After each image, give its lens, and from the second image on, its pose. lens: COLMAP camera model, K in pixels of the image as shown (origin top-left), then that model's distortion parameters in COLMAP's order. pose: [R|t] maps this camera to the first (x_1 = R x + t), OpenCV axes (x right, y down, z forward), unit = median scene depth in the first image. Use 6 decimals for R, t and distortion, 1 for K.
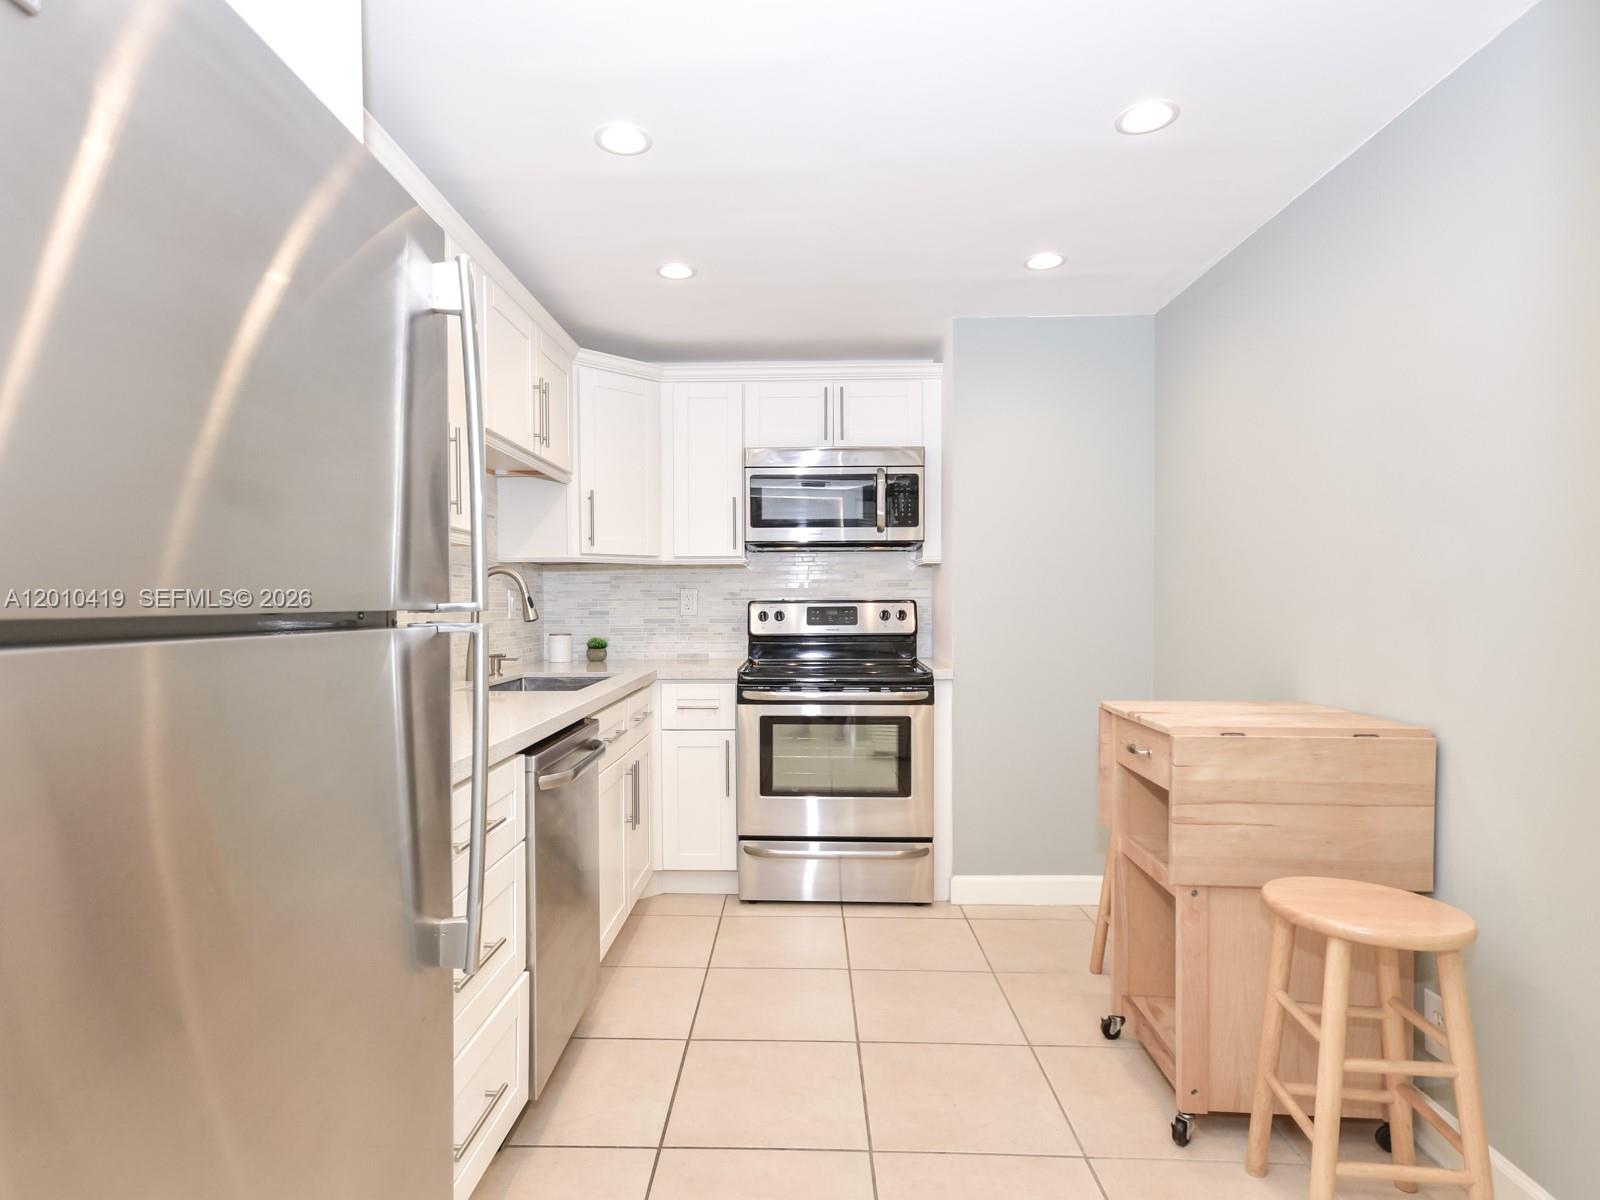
lens RADIAL K [[871.9, 0, 779.7], [0, 871.9, 619.4], [0, 0, 1]] dist [0.013026, 0.000879]
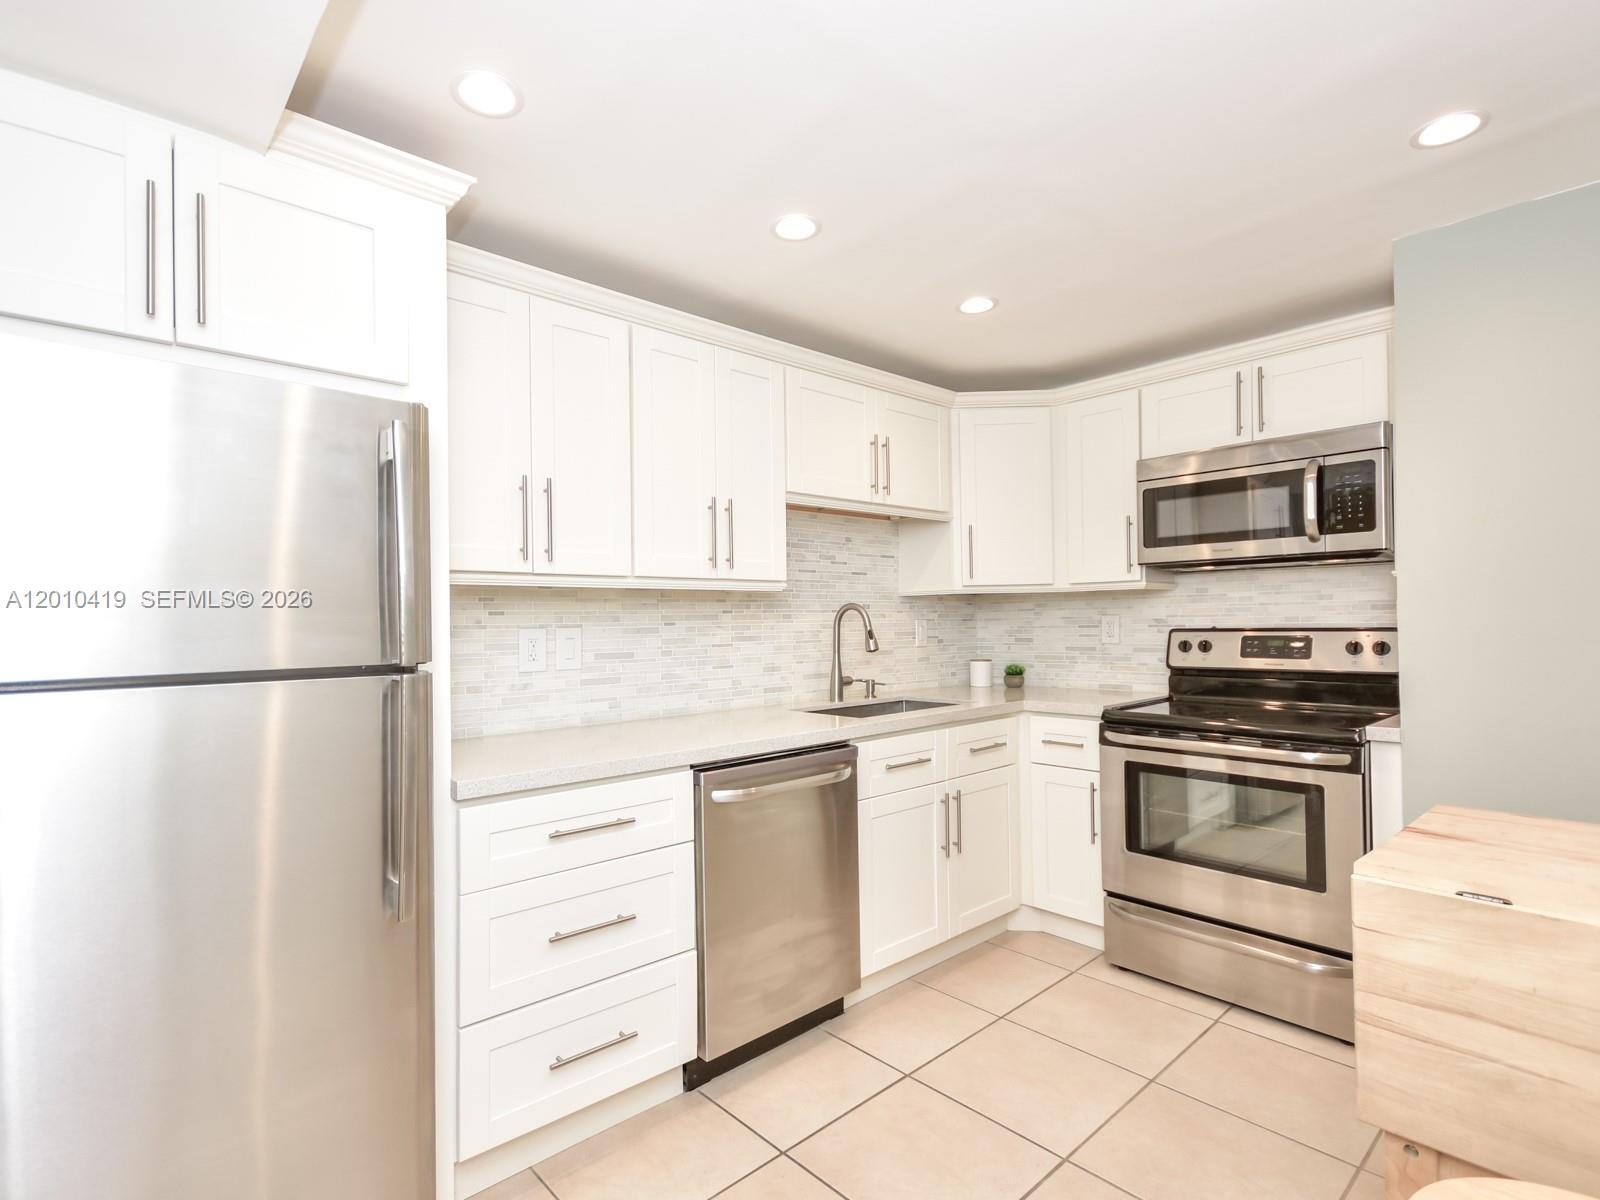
lens RADIAL K [[808.3, 0, 796.6], [0, 808.3, 609.8], [0, 0, 1]] dist [0.020404, -0.011514]
pose [[0.690193, -0.014619, -0.723478, 0.319895], [-0.002032, 0.999753, -0.022140, -0.022572], [0.723623, 0.016751, 0.689993, 0.166443]]
